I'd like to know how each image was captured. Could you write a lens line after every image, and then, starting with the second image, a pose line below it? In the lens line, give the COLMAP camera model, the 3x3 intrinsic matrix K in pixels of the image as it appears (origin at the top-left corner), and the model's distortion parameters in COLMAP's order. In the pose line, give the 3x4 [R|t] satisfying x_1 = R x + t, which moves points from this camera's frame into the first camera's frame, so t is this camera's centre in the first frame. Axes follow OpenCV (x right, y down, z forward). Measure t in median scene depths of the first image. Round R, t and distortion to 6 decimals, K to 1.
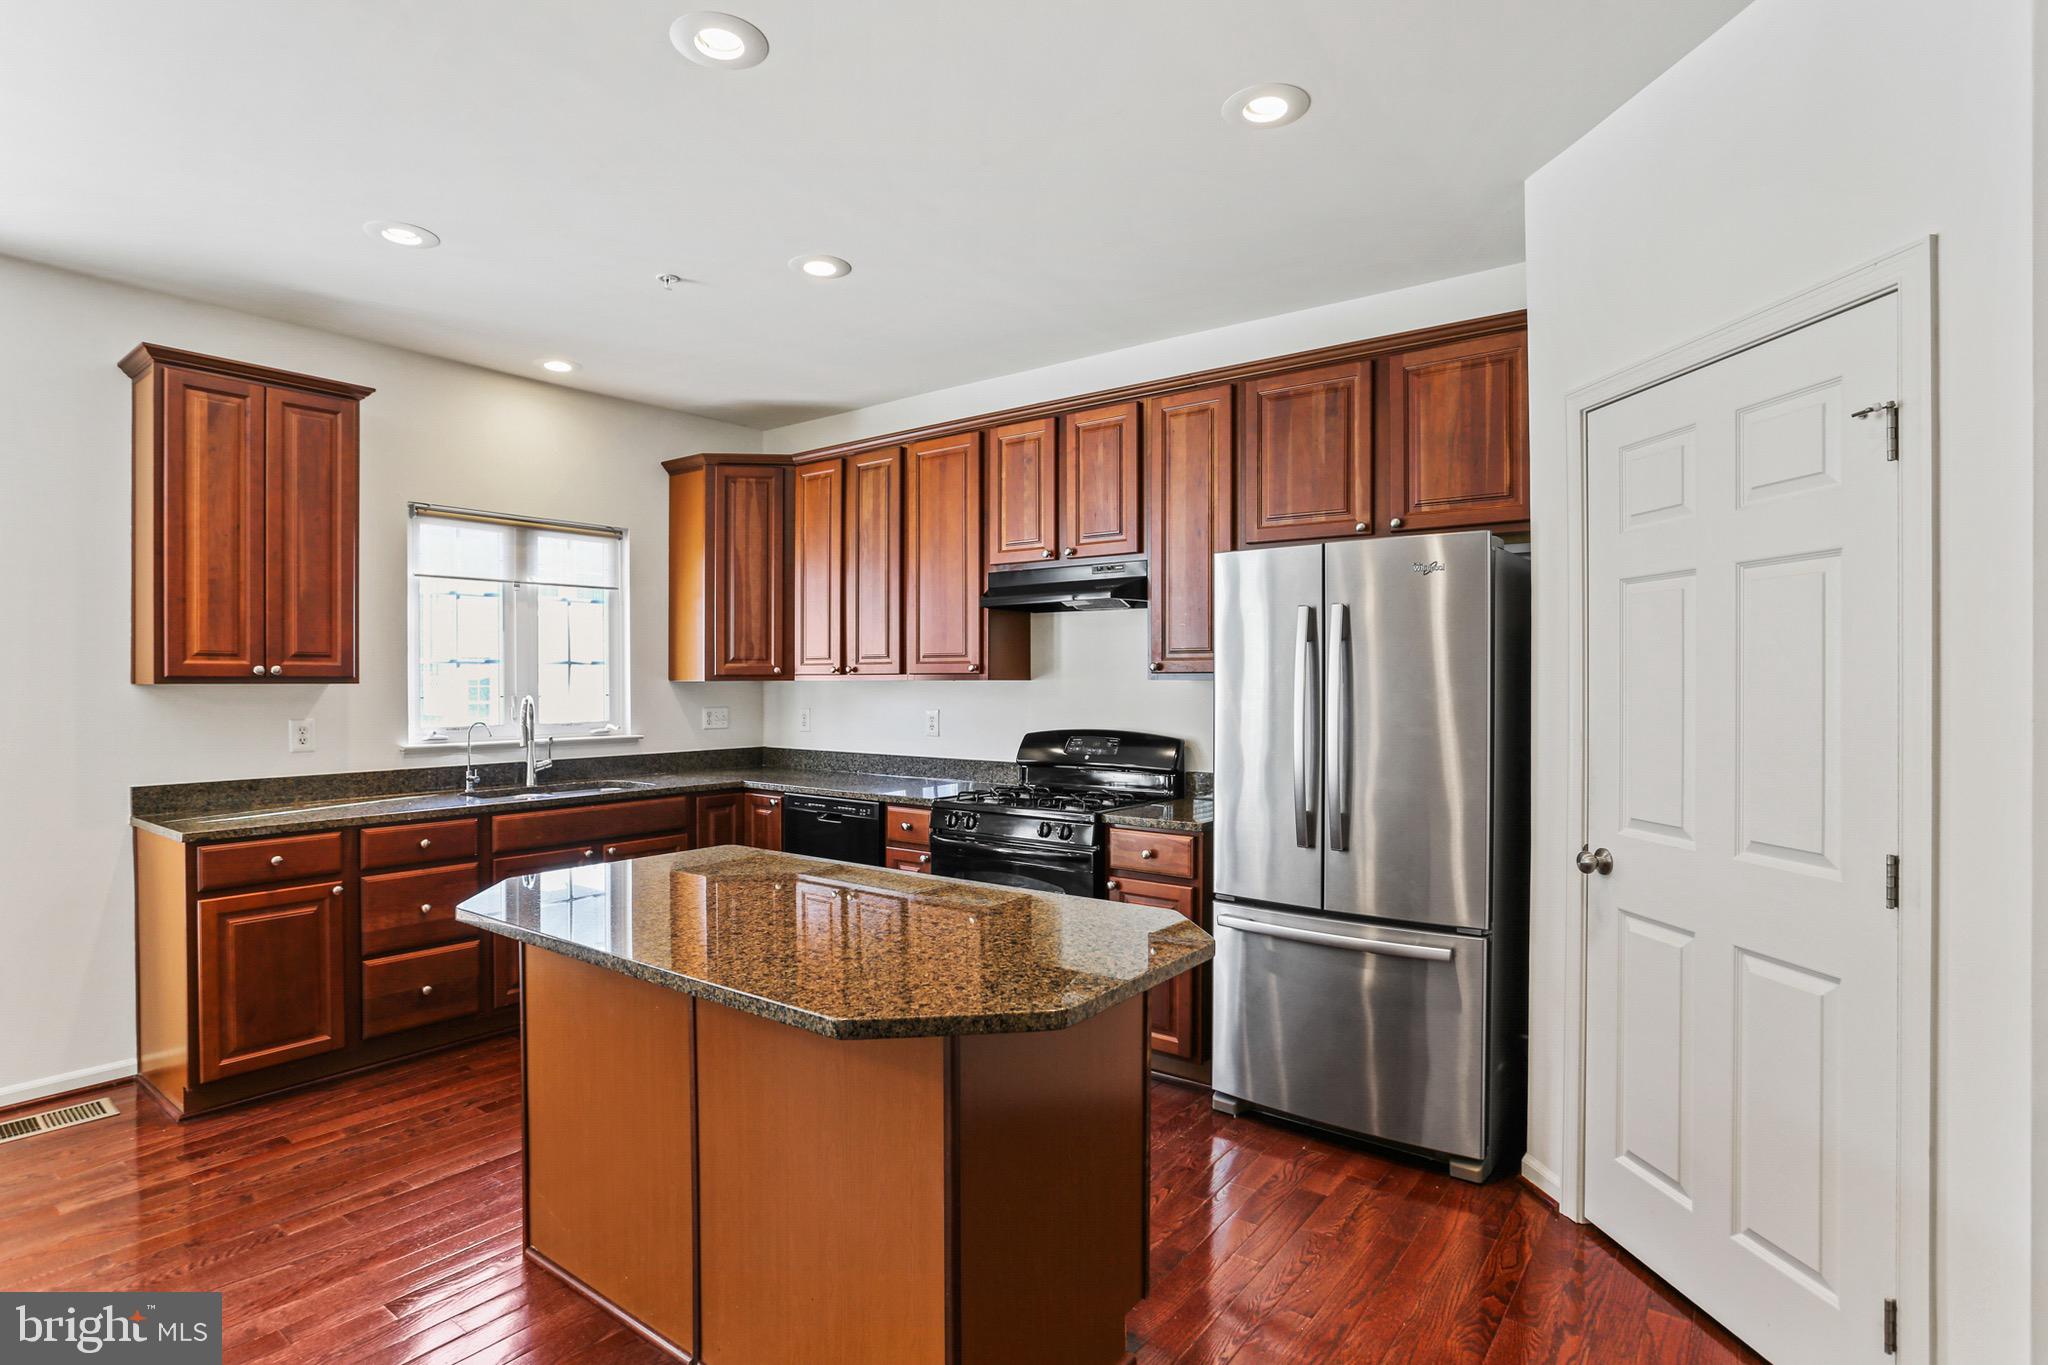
lens RADIAL K [[1034.3, 0, 1016.4], [0, 1034.3, 680.4], [0, 0, 1]] dist [-0.063056, 0.034559]
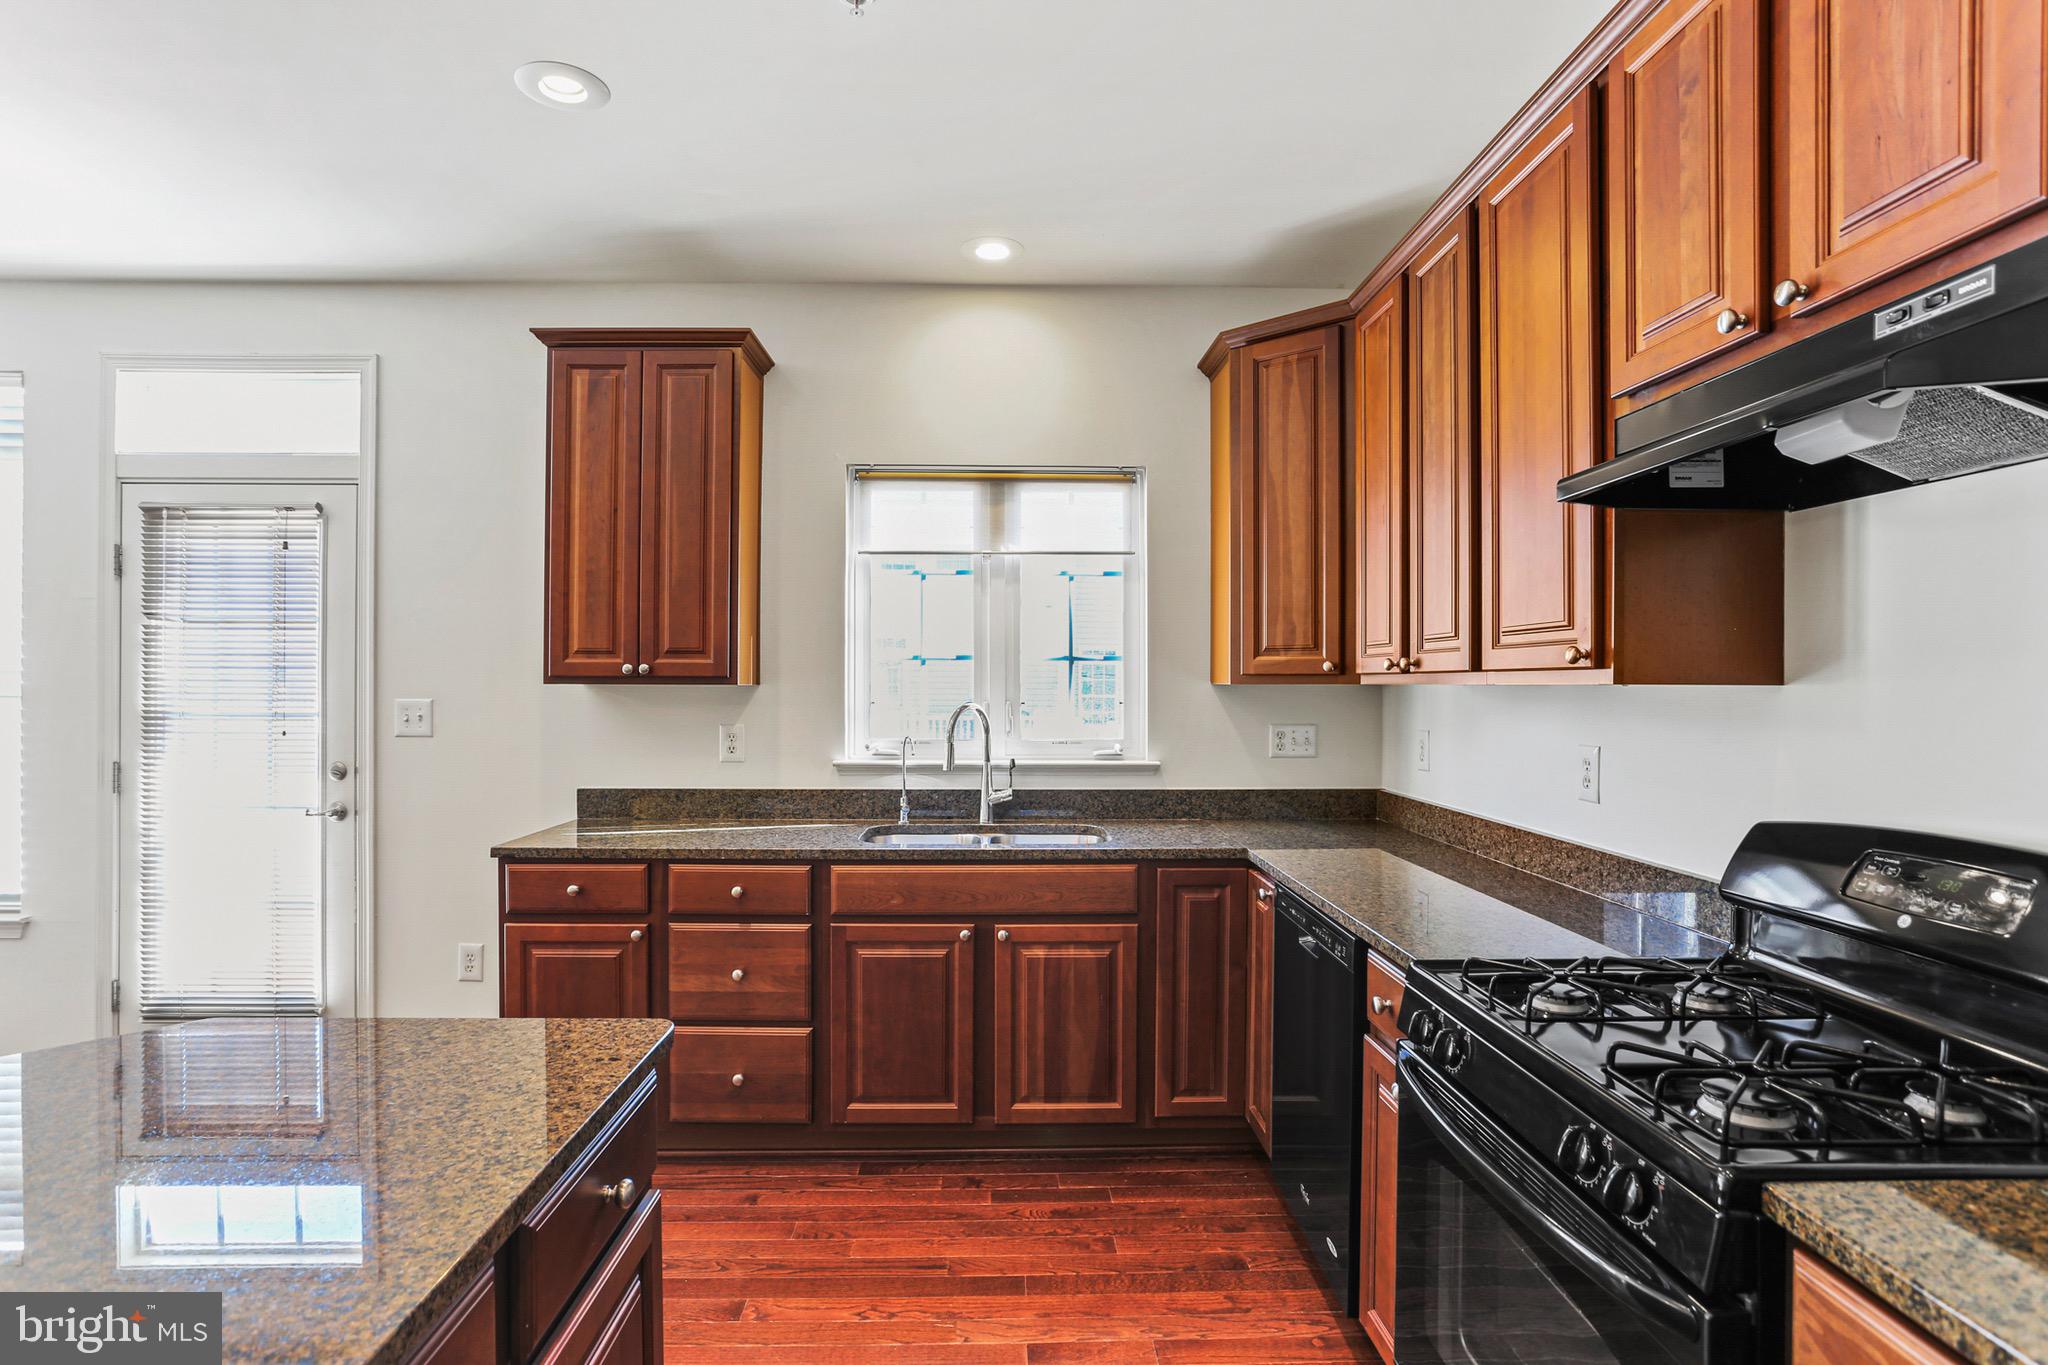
lens RADIAL K [[1034.3, 0, 1016.4], [0, 1034.3, 680.4], [0, 0, 1]] dist [-0.063056, 0.034559]
pose [[0.624725, 0.001459, -0.780844, 0.158000], [-0.004536, 0.999988, -0.001761, -0.000025], [0.780832, 0.004642, 0.624724, 0.657466]]
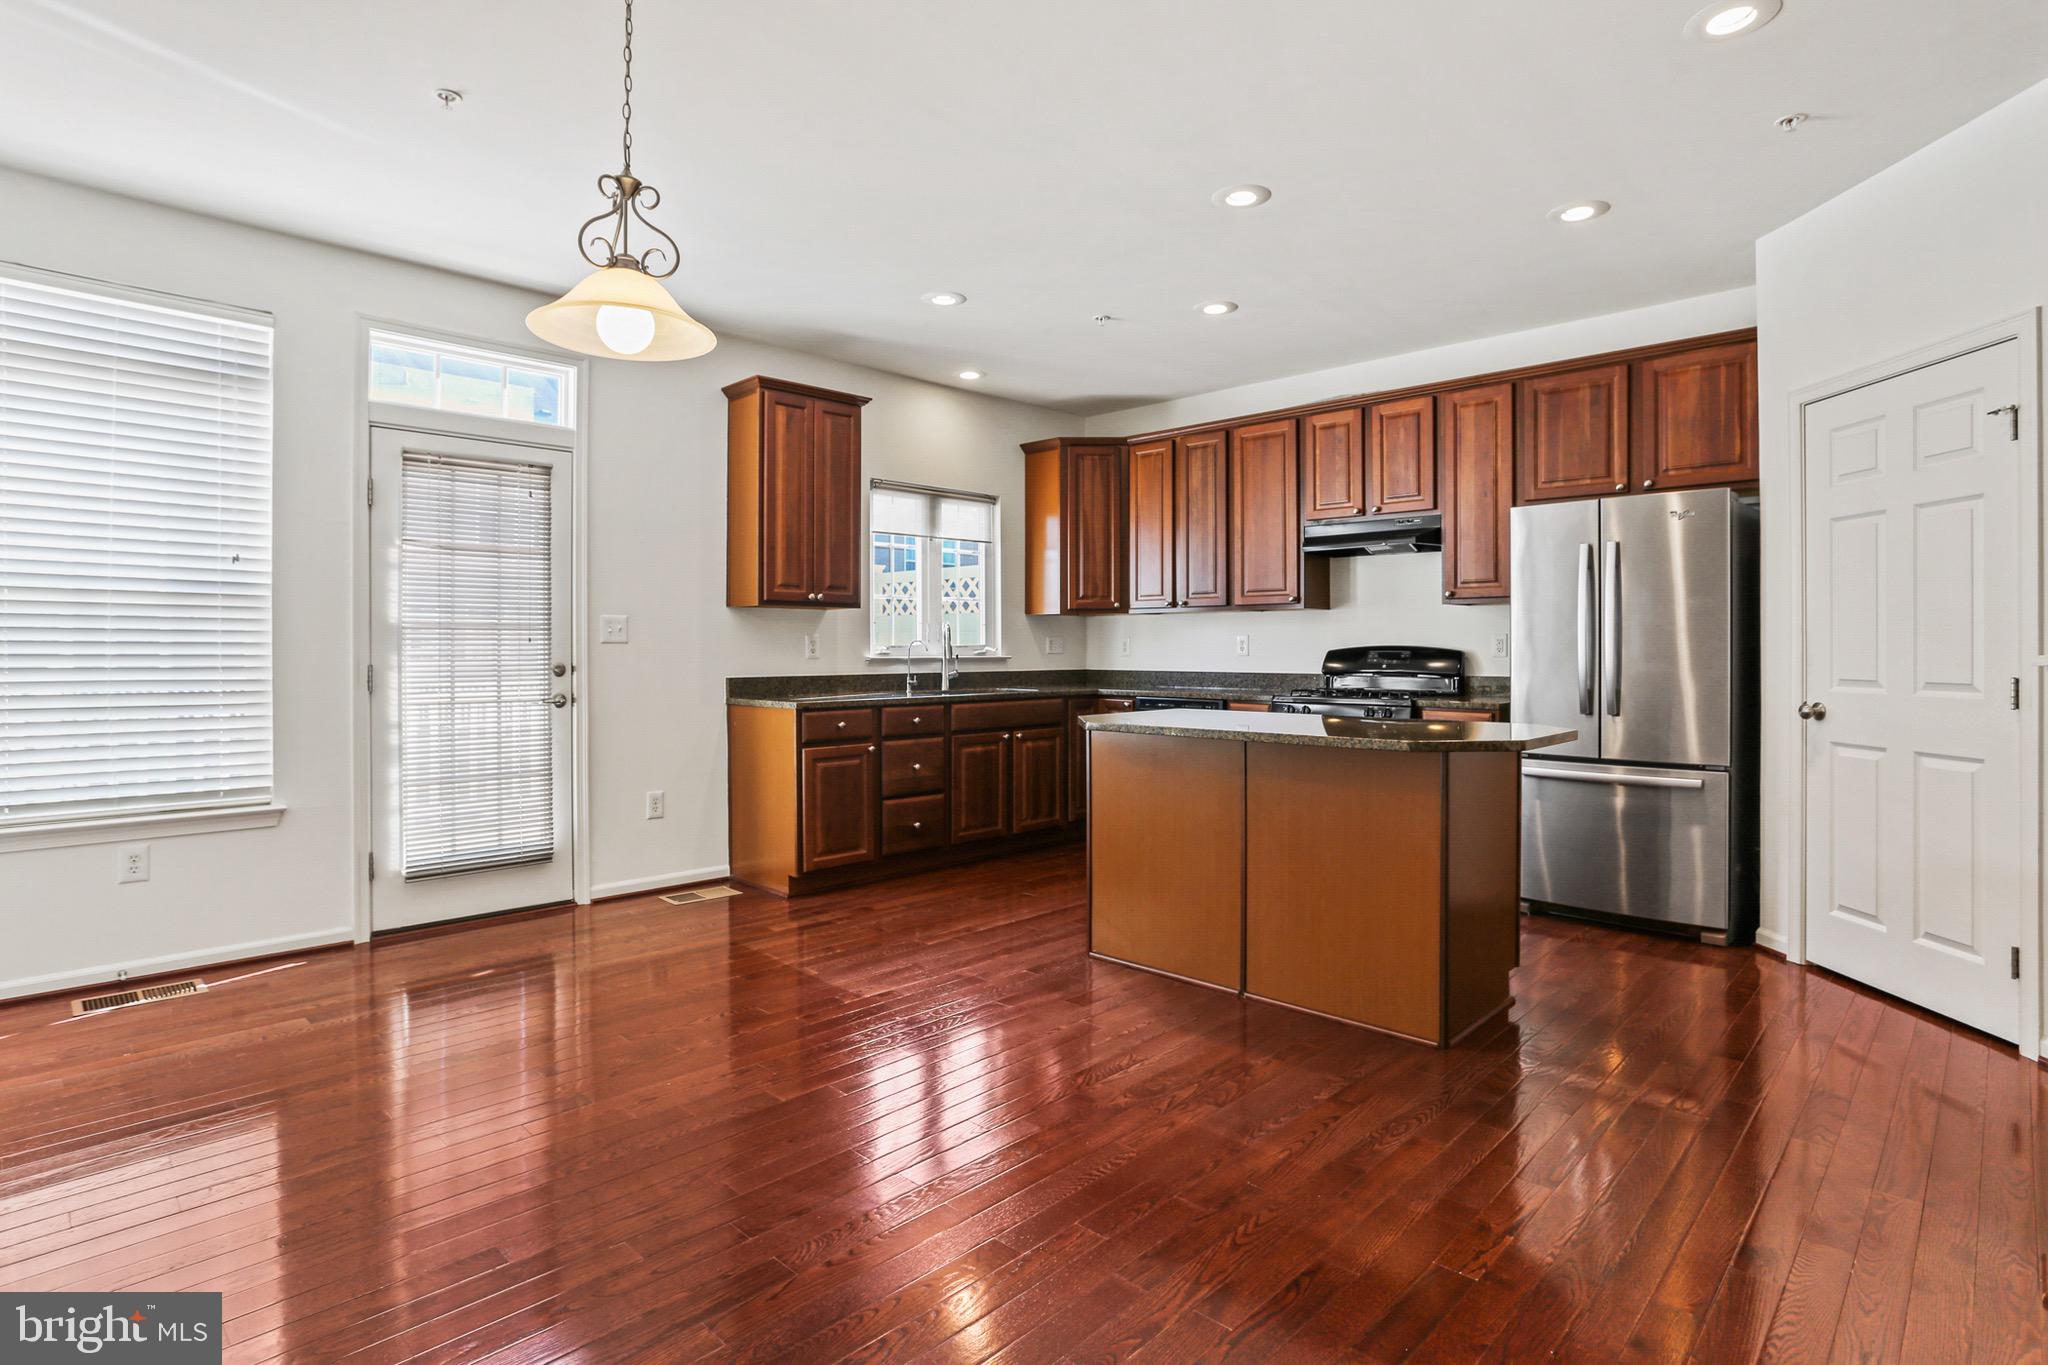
lens RADIAL K [[1044.1, 0, 1013.7], [0, 1044.1, 642.8], [0, 0, 1]] dist [-0.058941, 0.032378]
pose [[0.991468, 0.000351, -0.130349, -0.254351], [-0.001029, 0.999986, -0.005136, 0.058391], [0.130345, 0.005226, 0.991455, -0.406471]]
